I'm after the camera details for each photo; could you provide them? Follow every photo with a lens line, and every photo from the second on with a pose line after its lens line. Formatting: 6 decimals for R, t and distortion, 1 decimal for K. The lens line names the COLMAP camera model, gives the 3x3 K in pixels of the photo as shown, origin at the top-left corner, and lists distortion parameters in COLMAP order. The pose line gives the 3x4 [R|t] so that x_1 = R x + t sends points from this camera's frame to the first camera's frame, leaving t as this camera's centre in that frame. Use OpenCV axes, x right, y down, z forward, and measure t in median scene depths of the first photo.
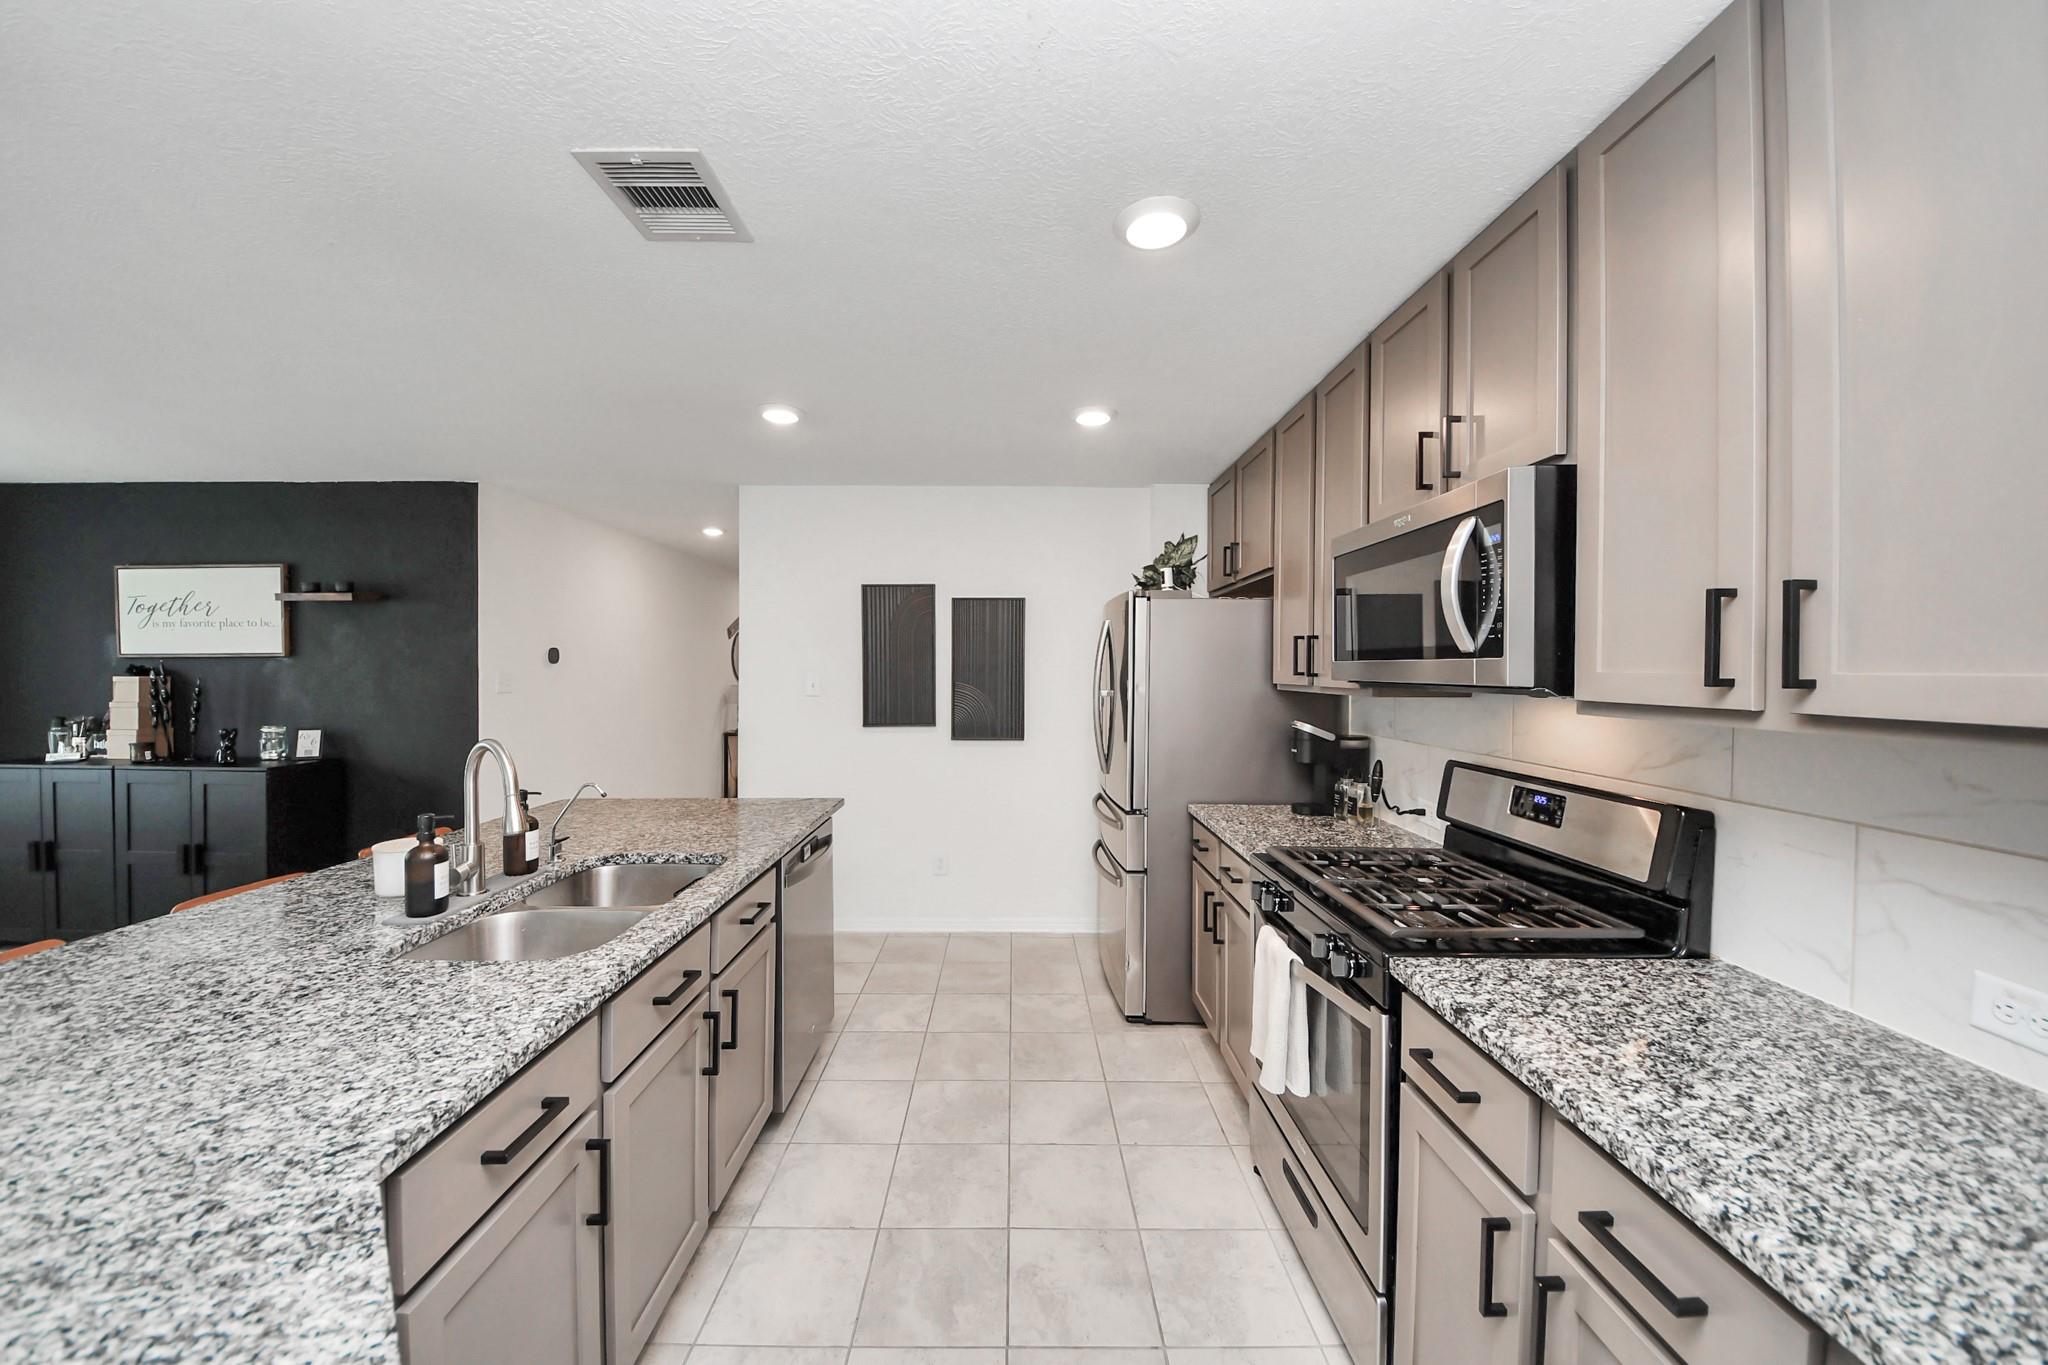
lens RADIAL K [[726.3, 0, 1021.4], [0, 726.3, 676.5], [0, 0, 1]] dist [0.011529, -0.005201]
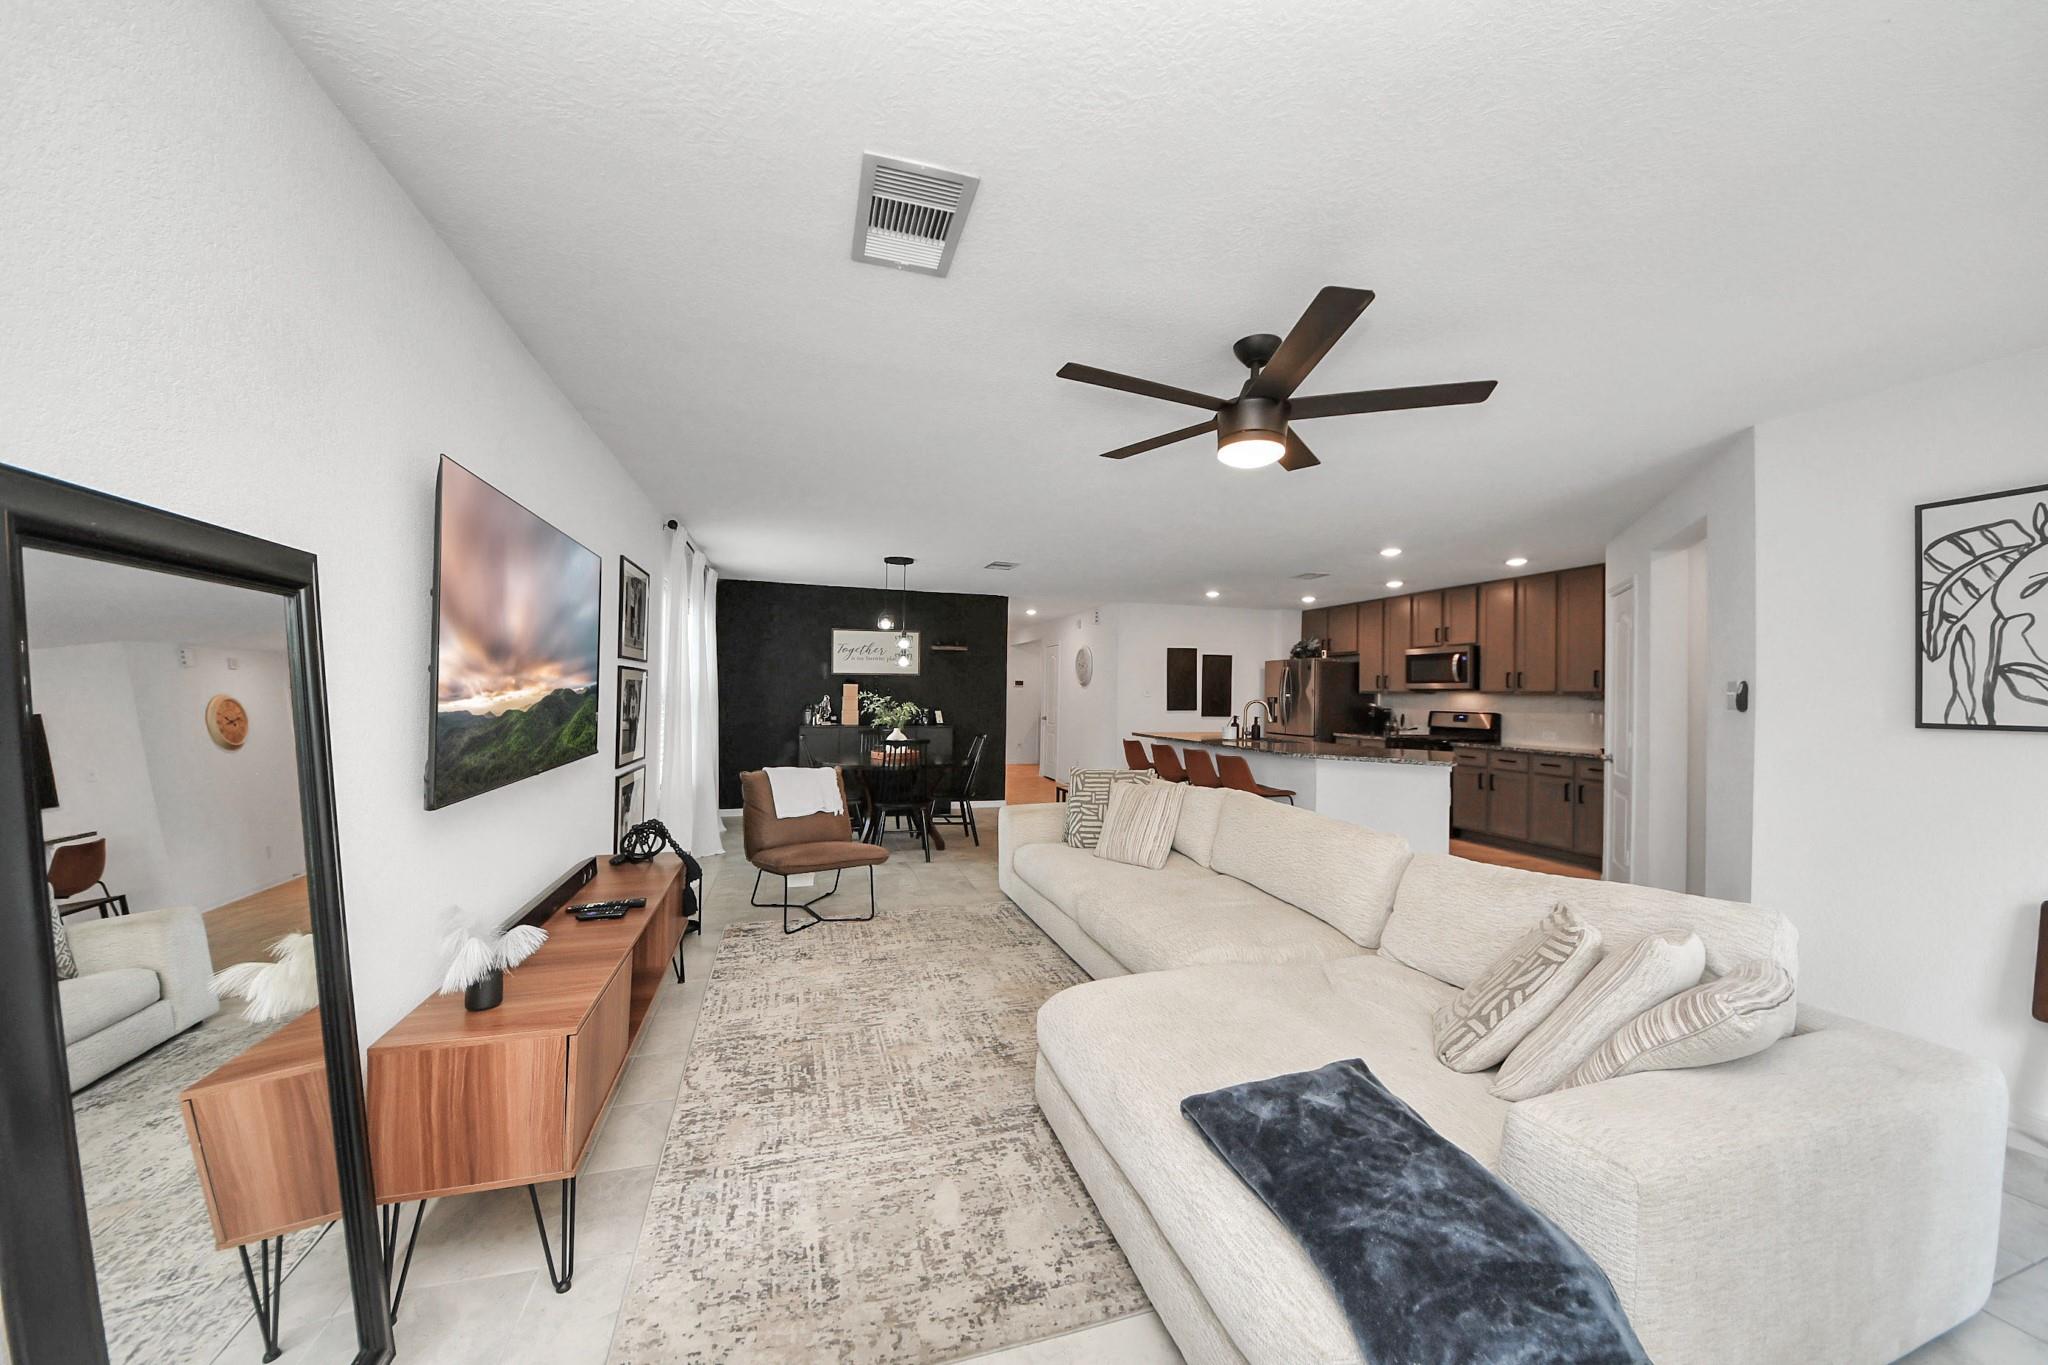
lens RADIAL K [[726.3, 0, 1000.1], [0, 726.3, 685.6], [0, 0, 1]] dist [0.011529, -0.005201]
pose [[0.966056, 0.011798, 0.258064, -2.741911], [-0.006781, 0.999770, -0.020324, 0.087334], [-0.258245, 0.017884, 0.965914, -2.210380]]
